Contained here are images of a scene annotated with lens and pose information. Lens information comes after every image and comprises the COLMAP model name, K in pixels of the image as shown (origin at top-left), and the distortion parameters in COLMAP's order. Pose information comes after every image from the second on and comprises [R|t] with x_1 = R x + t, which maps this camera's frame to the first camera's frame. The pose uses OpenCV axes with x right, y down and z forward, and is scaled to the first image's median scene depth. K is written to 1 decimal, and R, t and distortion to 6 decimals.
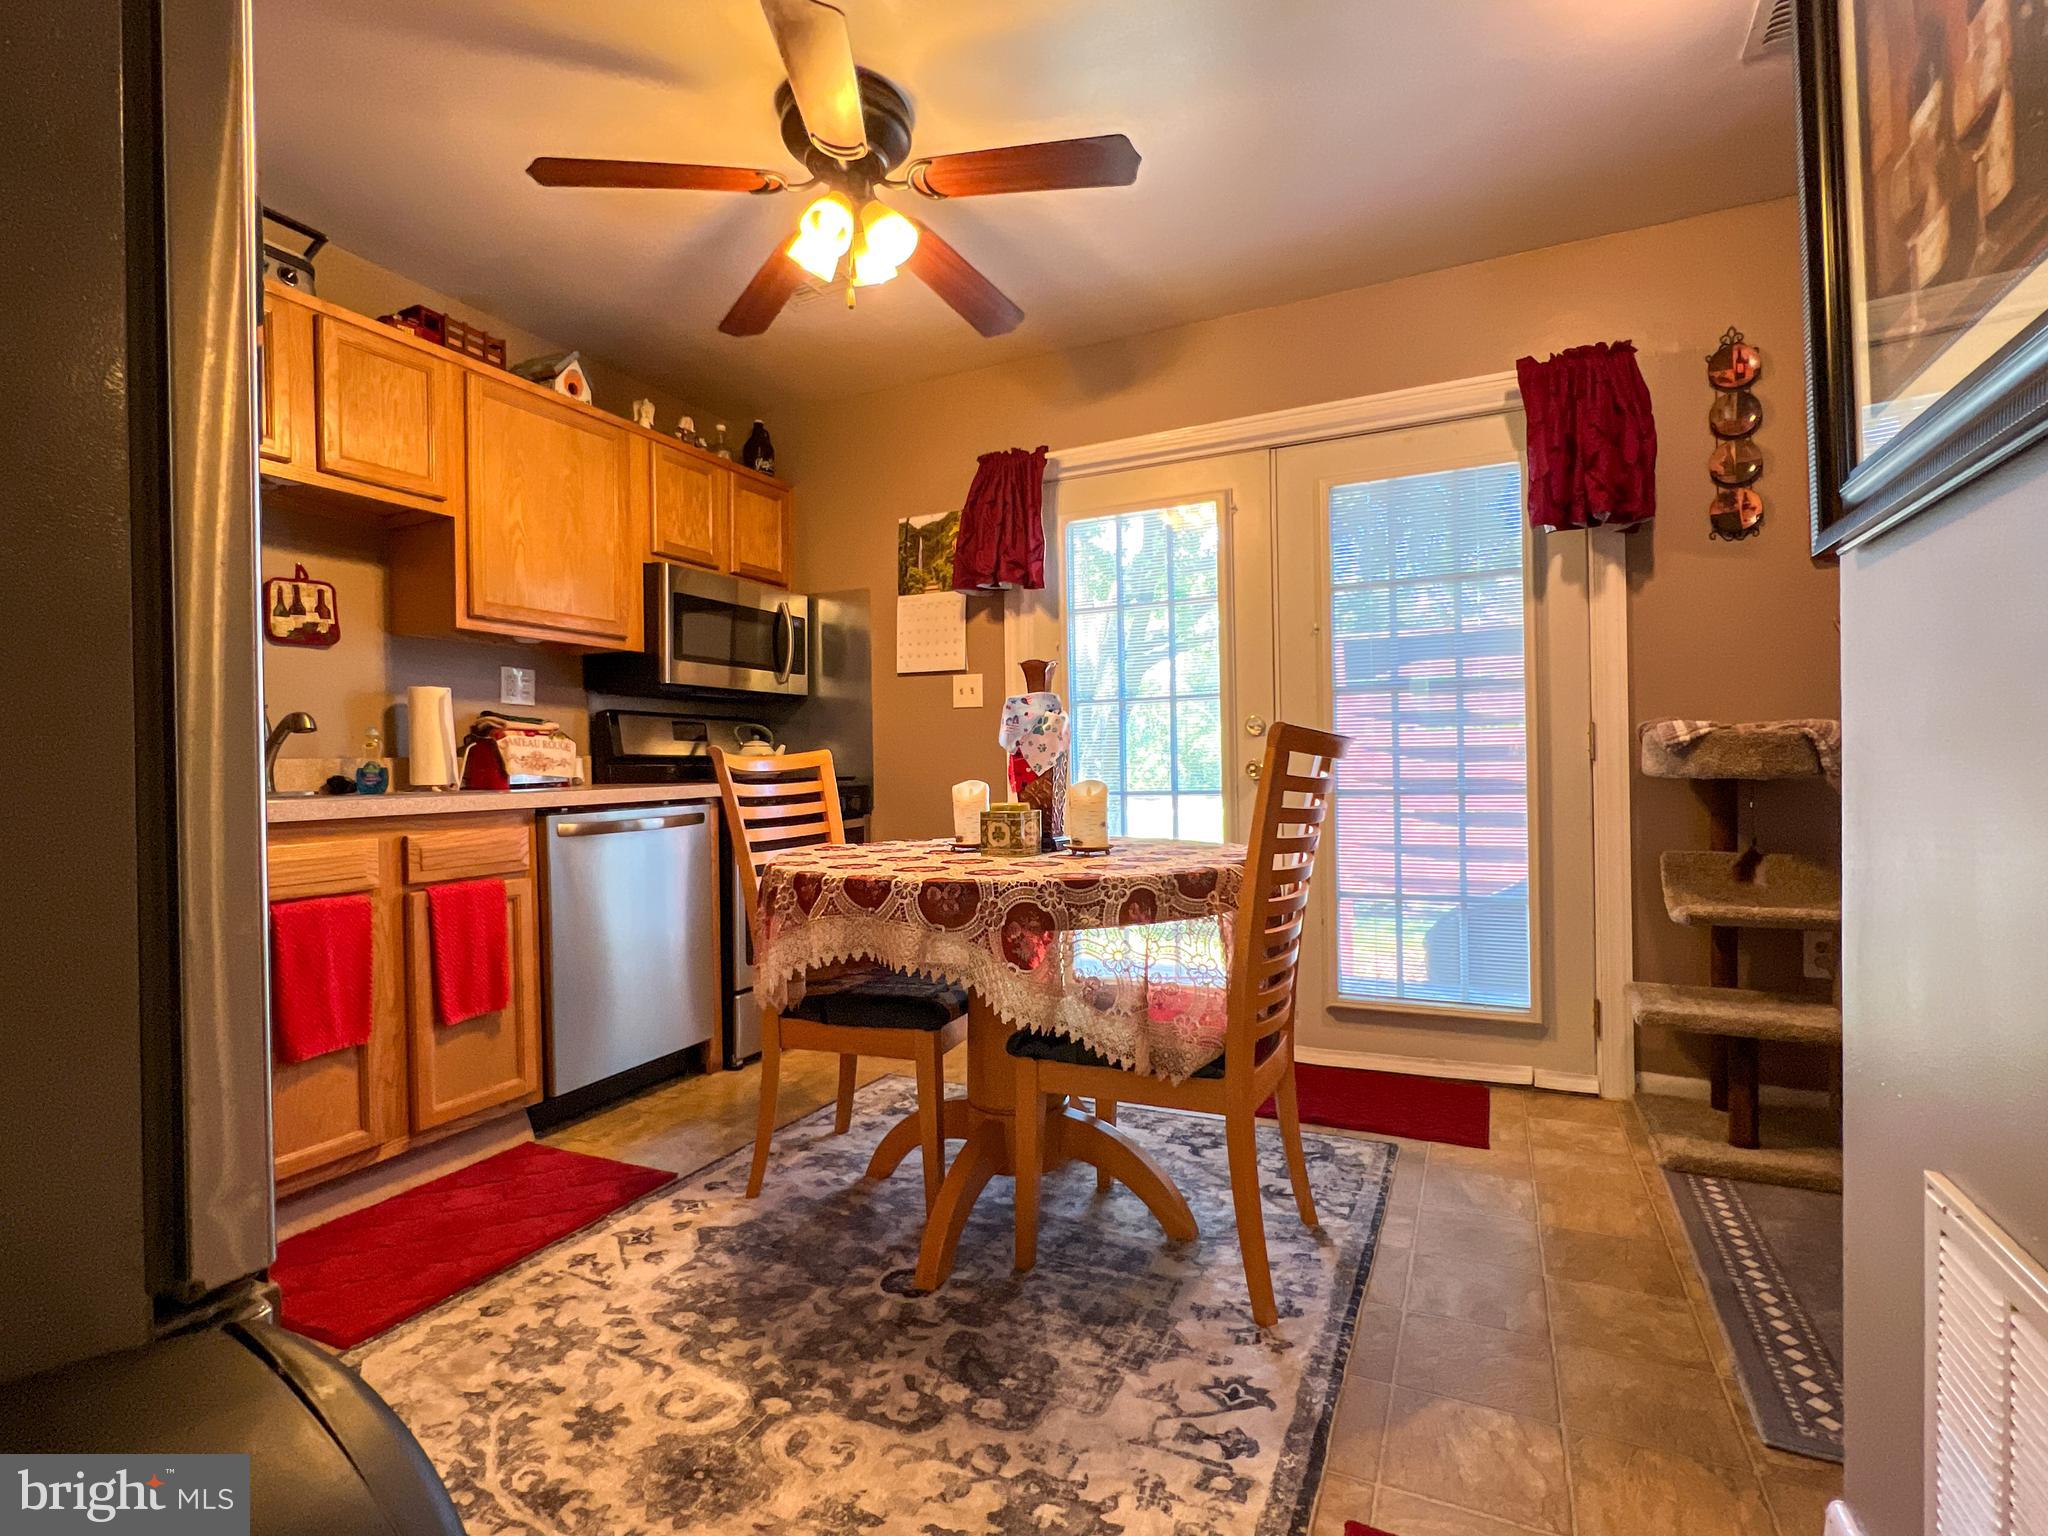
lens RADIAL K [[967.9, 0, 1024.3], [0, 967.9, 771.3], [0, 0, 1]] dist [-0.006770, 0.002820]
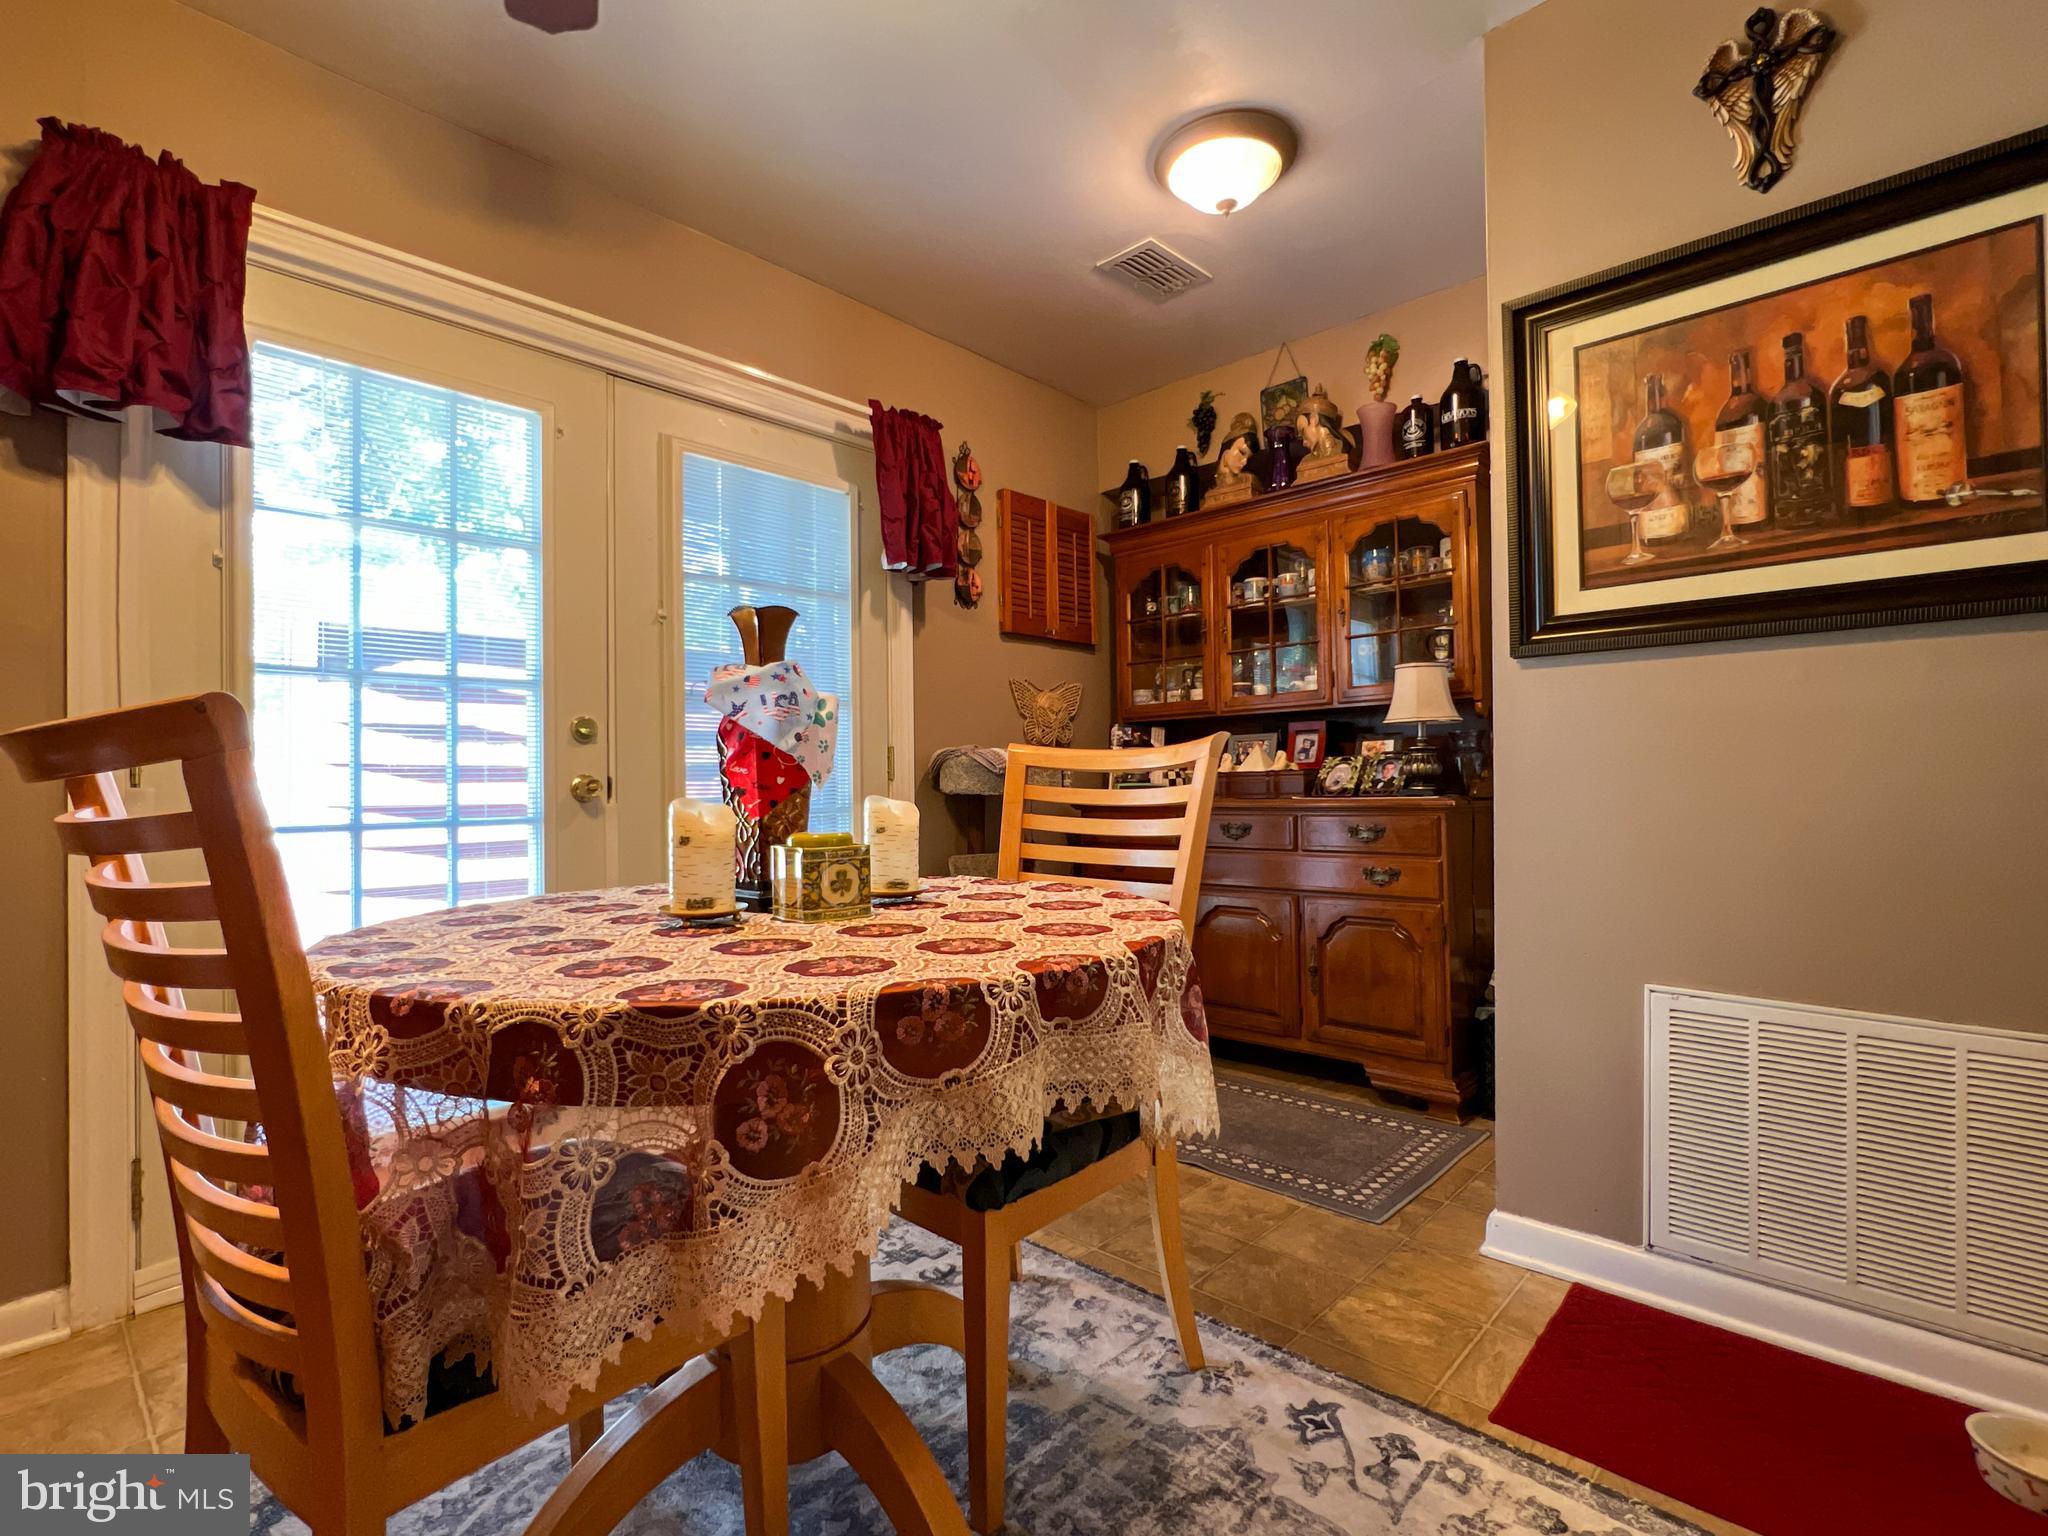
lens RADIAL K [[967.9, 0, 1024.3], [0, 967.9, 771.3], [0, 0, 1]] dist [-0.006770, 0.002820]
pose [[0.303077, 0.022292, 0.952705, -0.453026], [0.005719, 0.999666, -0.025210, 0.007777], [-0.952949, 0.013089, 0.302848, 0.547319]]
